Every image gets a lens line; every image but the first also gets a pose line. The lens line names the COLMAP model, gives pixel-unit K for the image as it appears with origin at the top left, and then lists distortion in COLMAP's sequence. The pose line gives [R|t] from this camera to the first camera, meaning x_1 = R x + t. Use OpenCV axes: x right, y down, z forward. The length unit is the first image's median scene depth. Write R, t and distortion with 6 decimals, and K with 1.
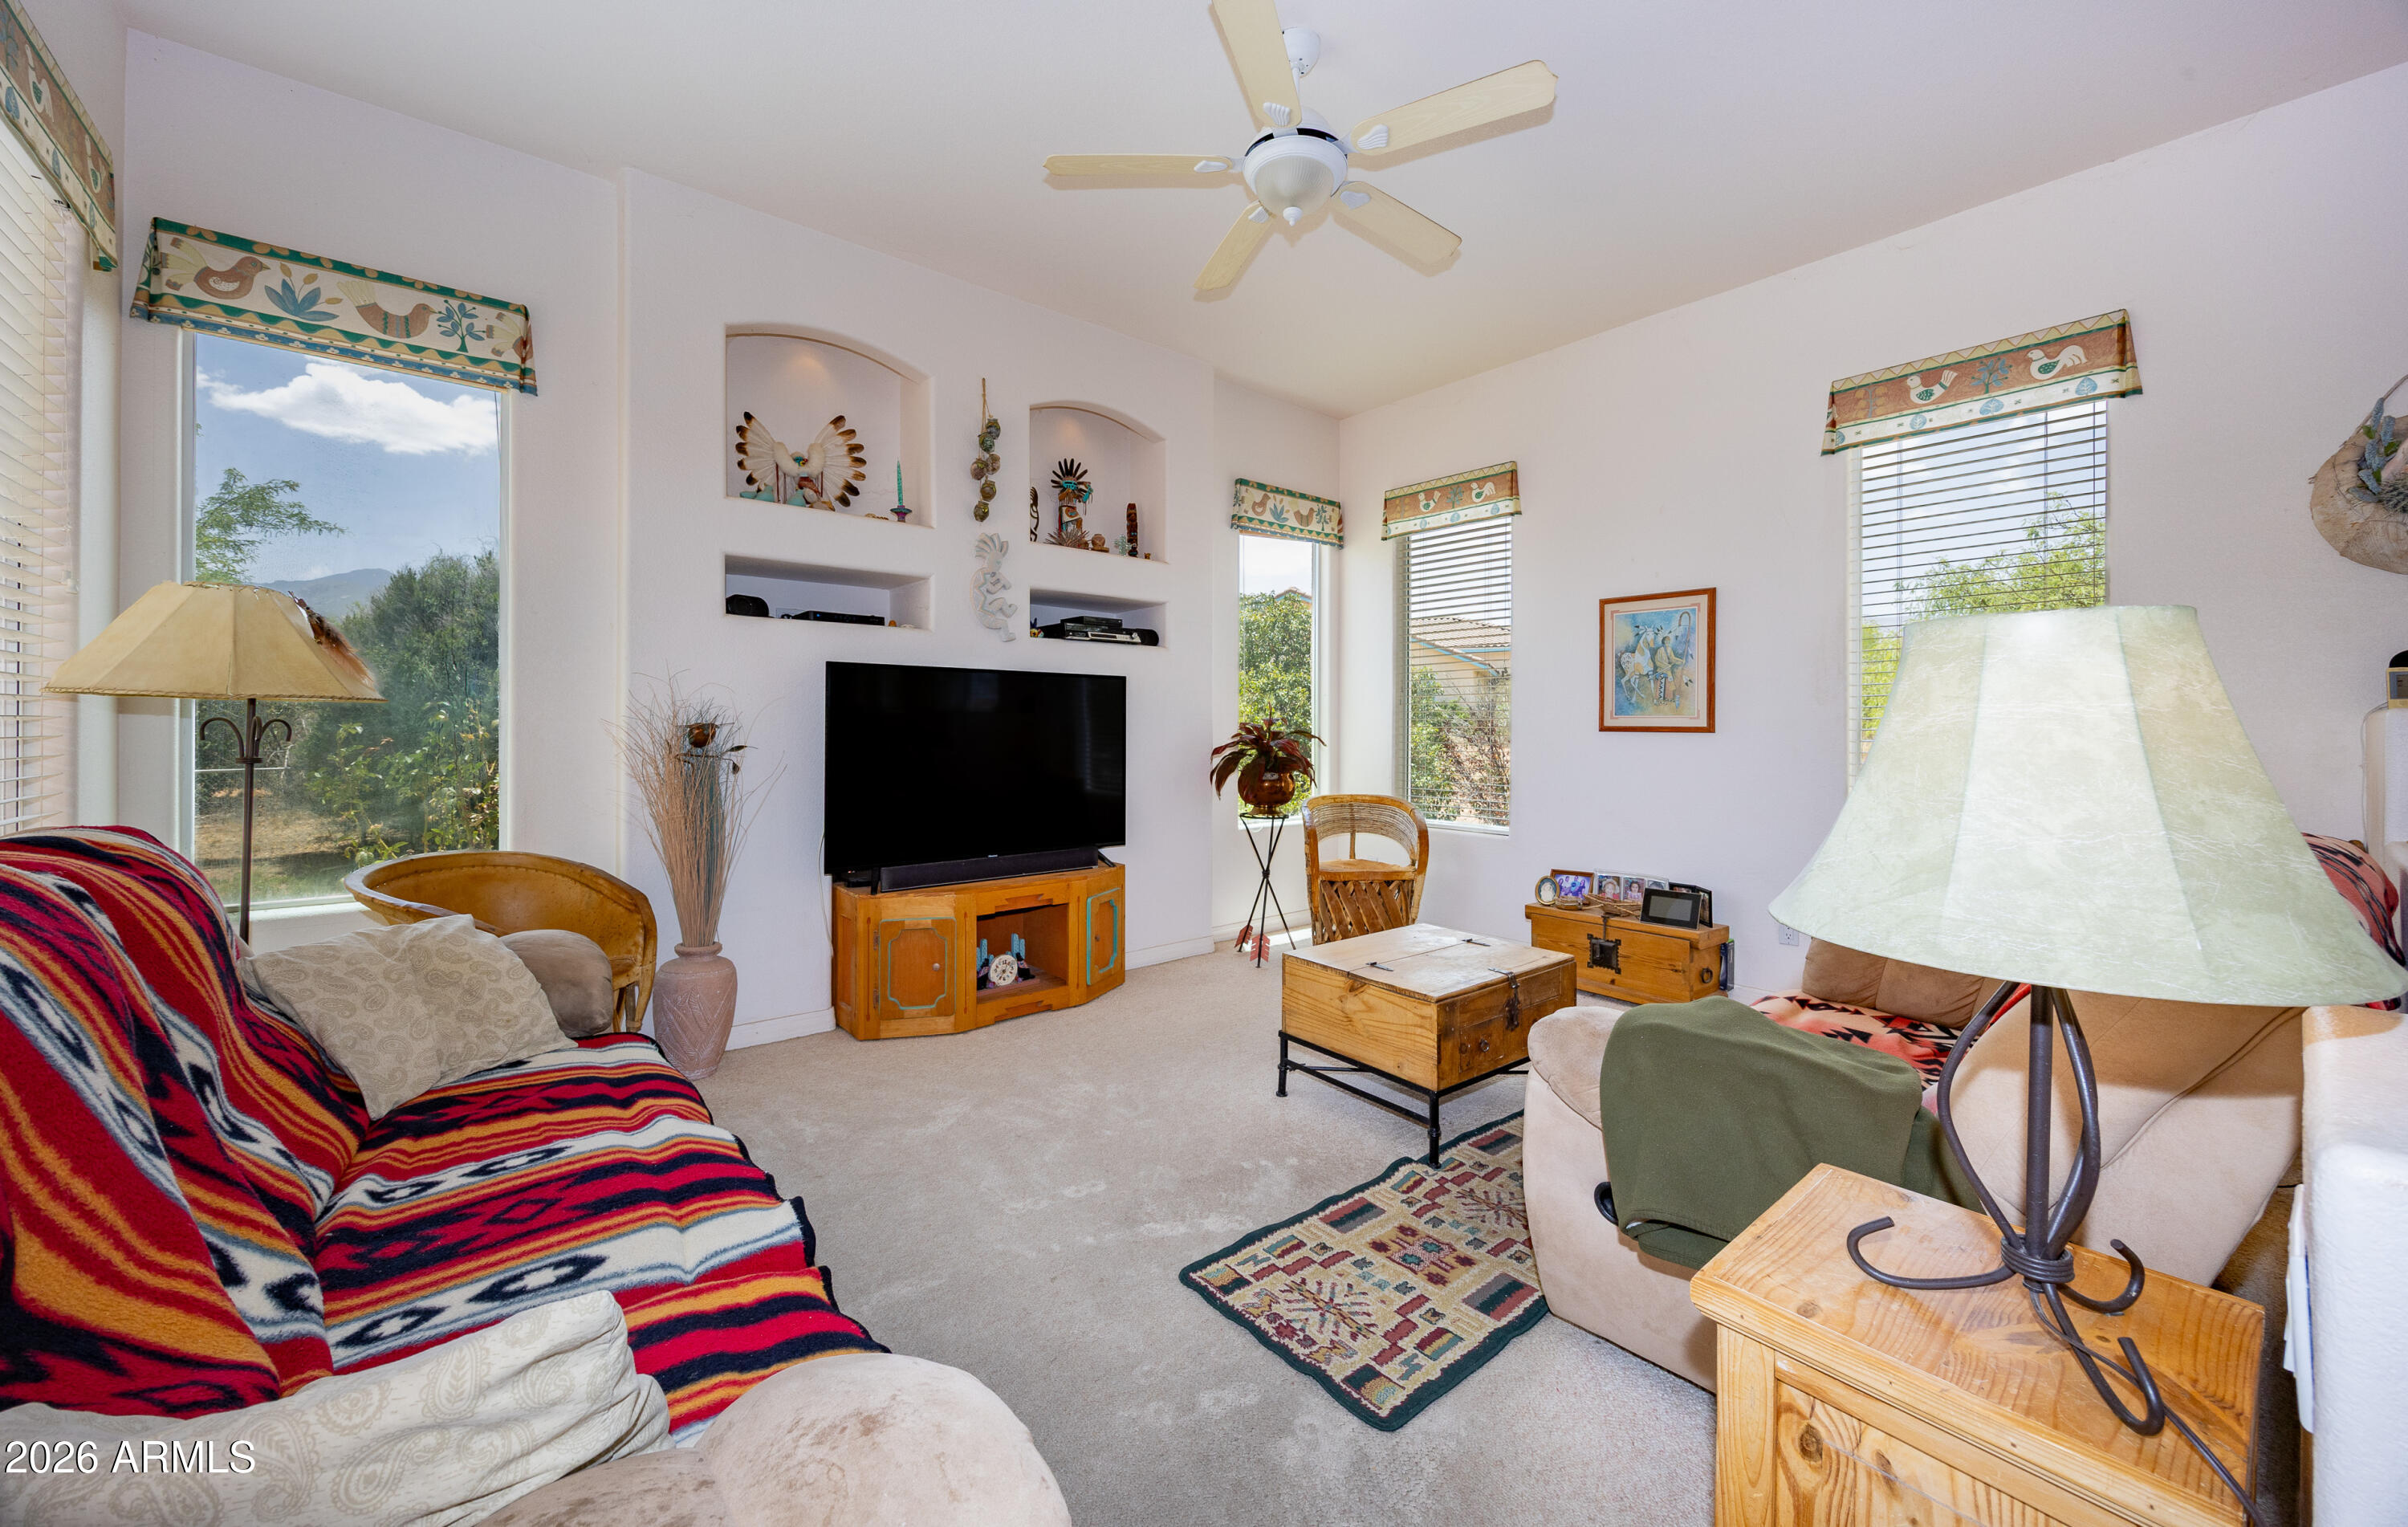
lens RADIAL K [[898.6, 0, 1208.1], [0, 898.6, 756.7], [0, 0, 1]] dist [-0.021128, 0.000077]
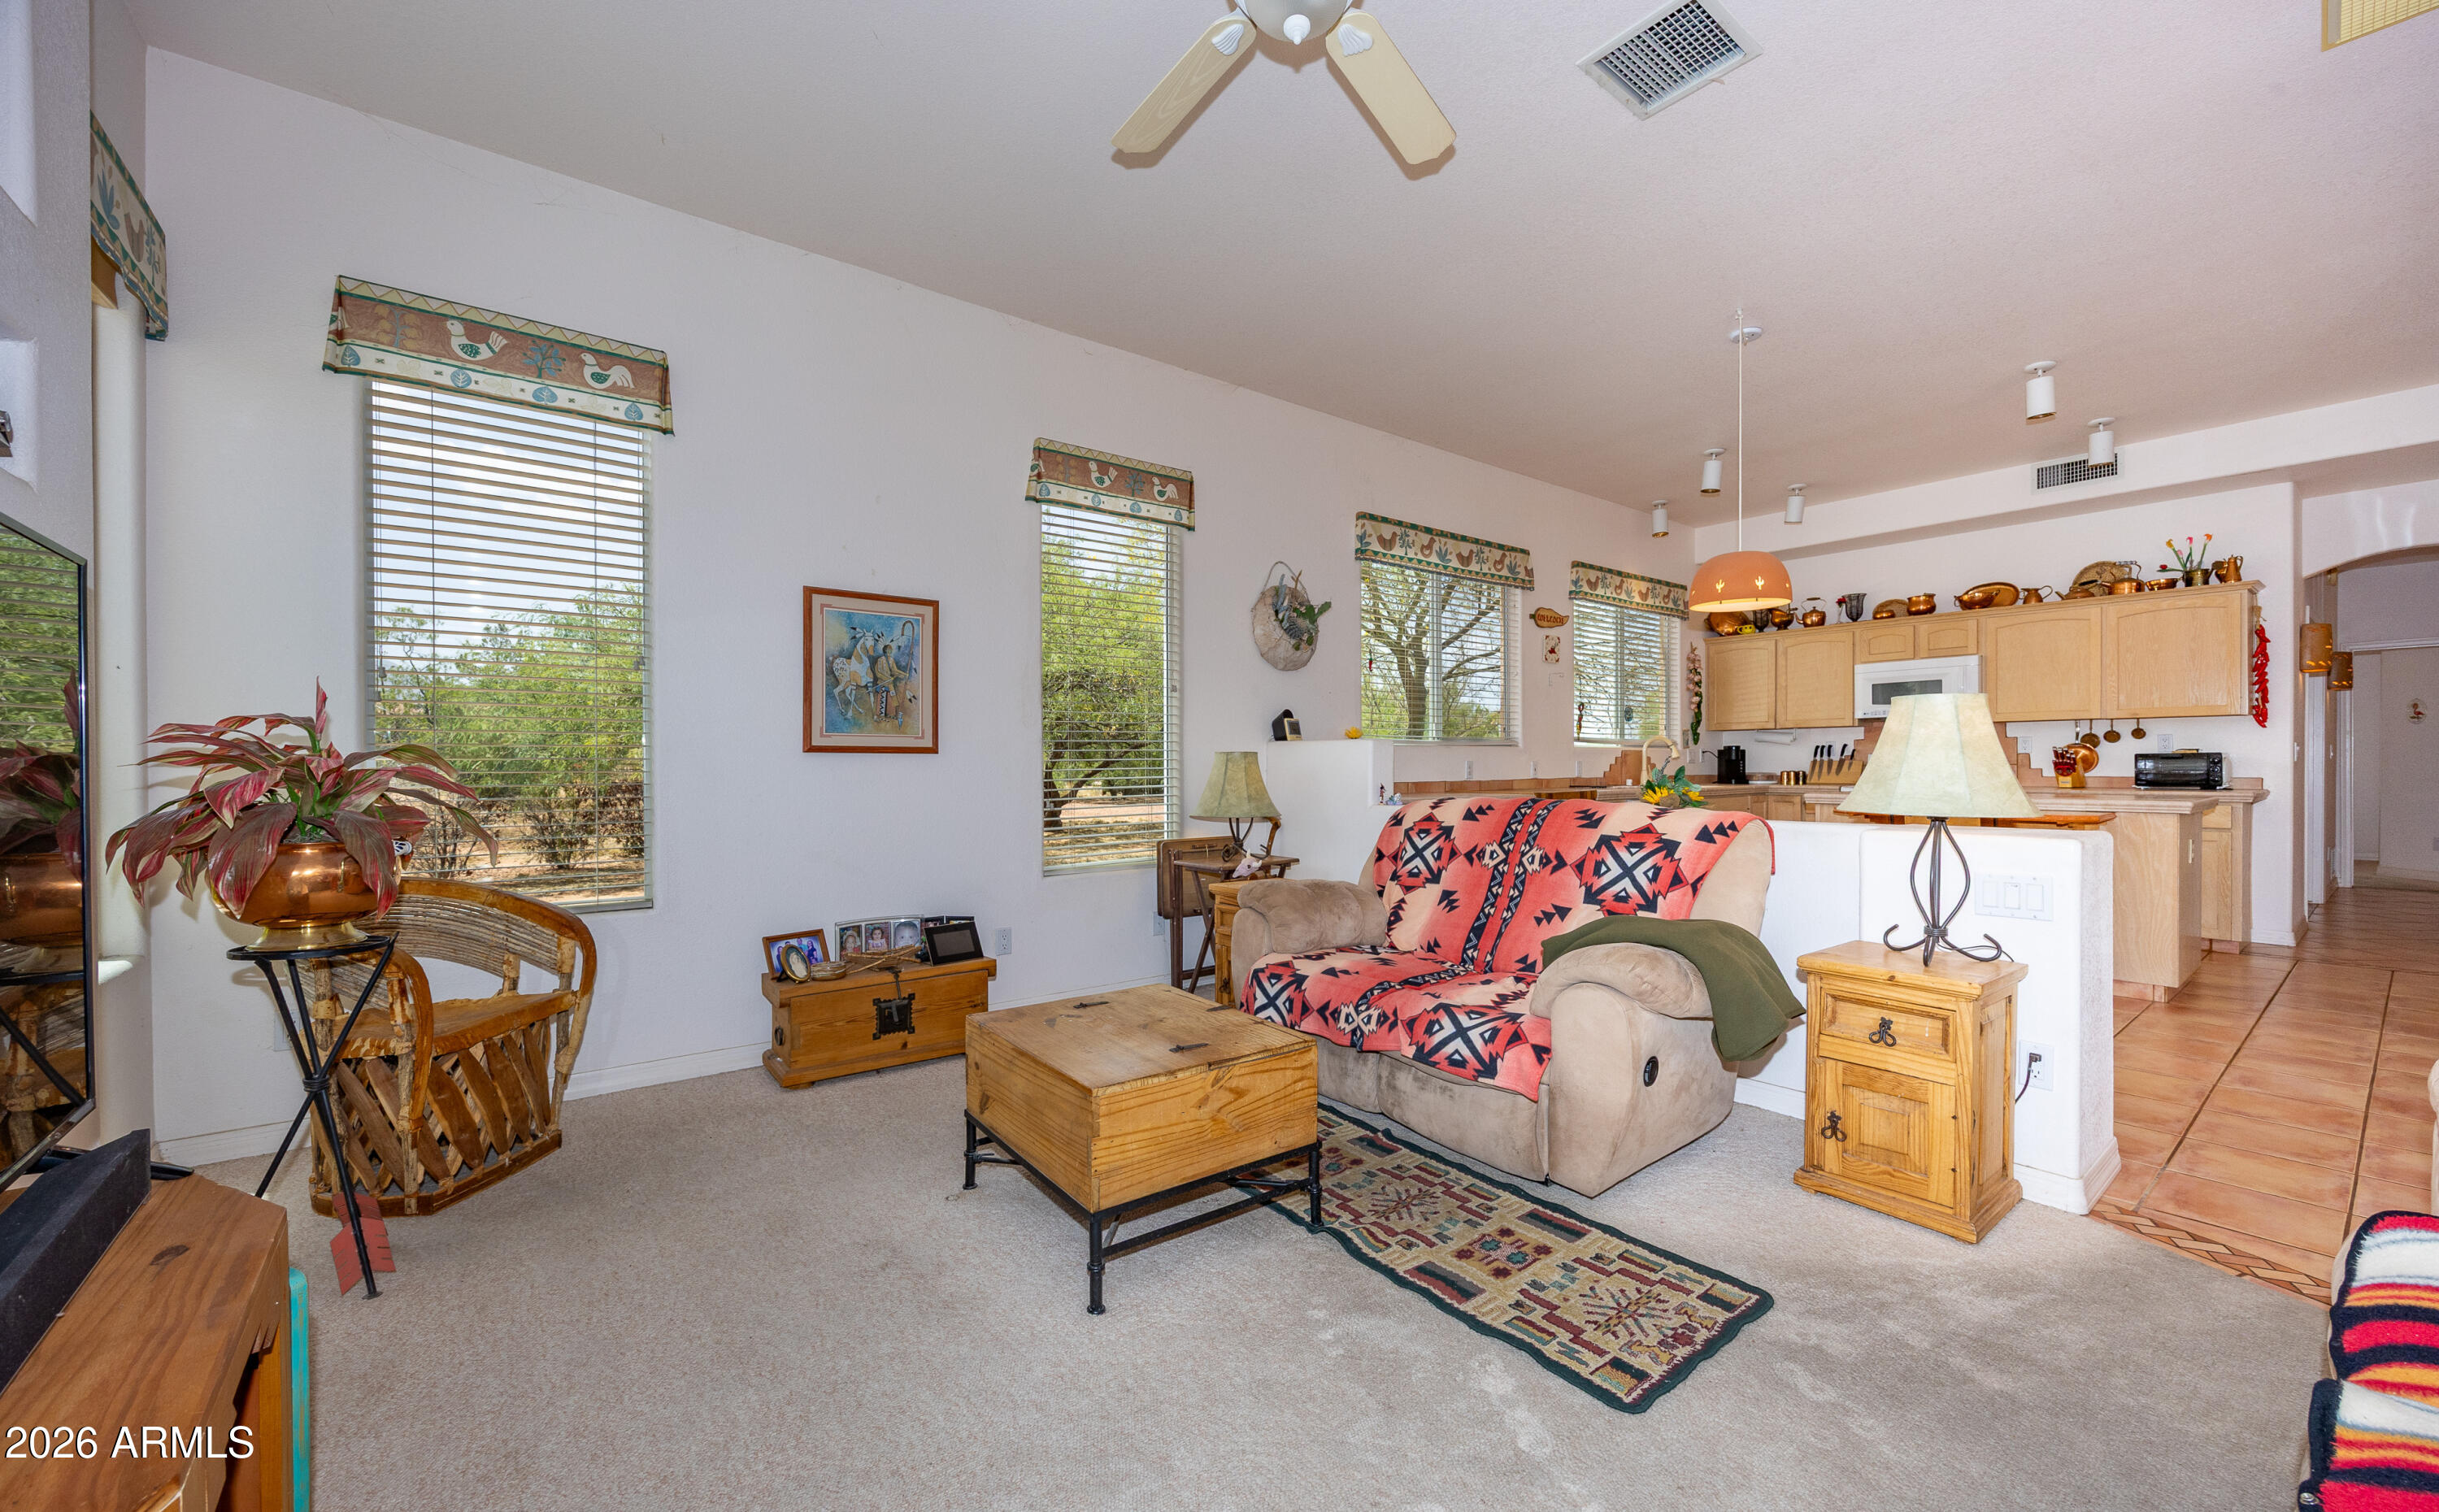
lens RADIAL K [[988.4, 0, 1219.5], [0, 988.4, 756.0], [0, 0, 1]] dist [0.062905, -0.000044]
pose [[0.002136, -0.021800, 0.999760, -0.501905], [0.028021, 0.999371, 0.021732, -0.037456], [-0.999605, 0.027968, 0.002745, 0.694340]]
